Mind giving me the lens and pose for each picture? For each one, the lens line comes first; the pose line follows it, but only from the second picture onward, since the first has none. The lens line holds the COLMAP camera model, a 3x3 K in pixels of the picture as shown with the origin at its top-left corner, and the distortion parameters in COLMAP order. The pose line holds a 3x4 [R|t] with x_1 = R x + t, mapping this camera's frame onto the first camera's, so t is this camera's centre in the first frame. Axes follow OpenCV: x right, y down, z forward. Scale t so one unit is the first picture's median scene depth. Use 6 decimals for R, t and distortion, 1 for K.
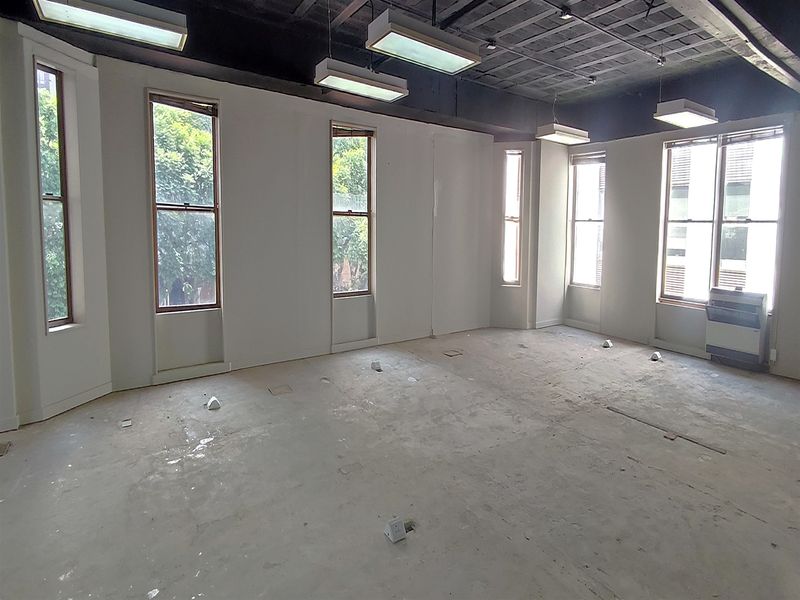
lens RADIAL K [[410.3, 0, 403.9], [0, 410.3, 300.3], [0, 0, 1]] dist [-0.000923, 0.000081]
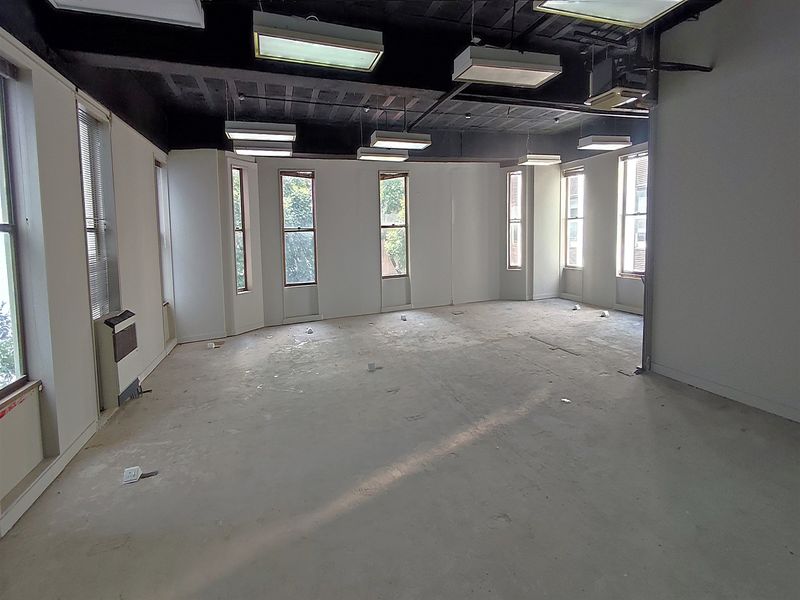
lens RADIAL K [[378.9, 0, 403.1], [0, 378.9, 291.5], [0, 0, 1]] dist [0.002057, 0.001496]
pose [[0.962353, -0.021259, -0.270969, 0.314401], [0.015018, 0.999572, -0.025087, 0.084419], [0.271386, 0.020073, 0.962261, -0.423528]]
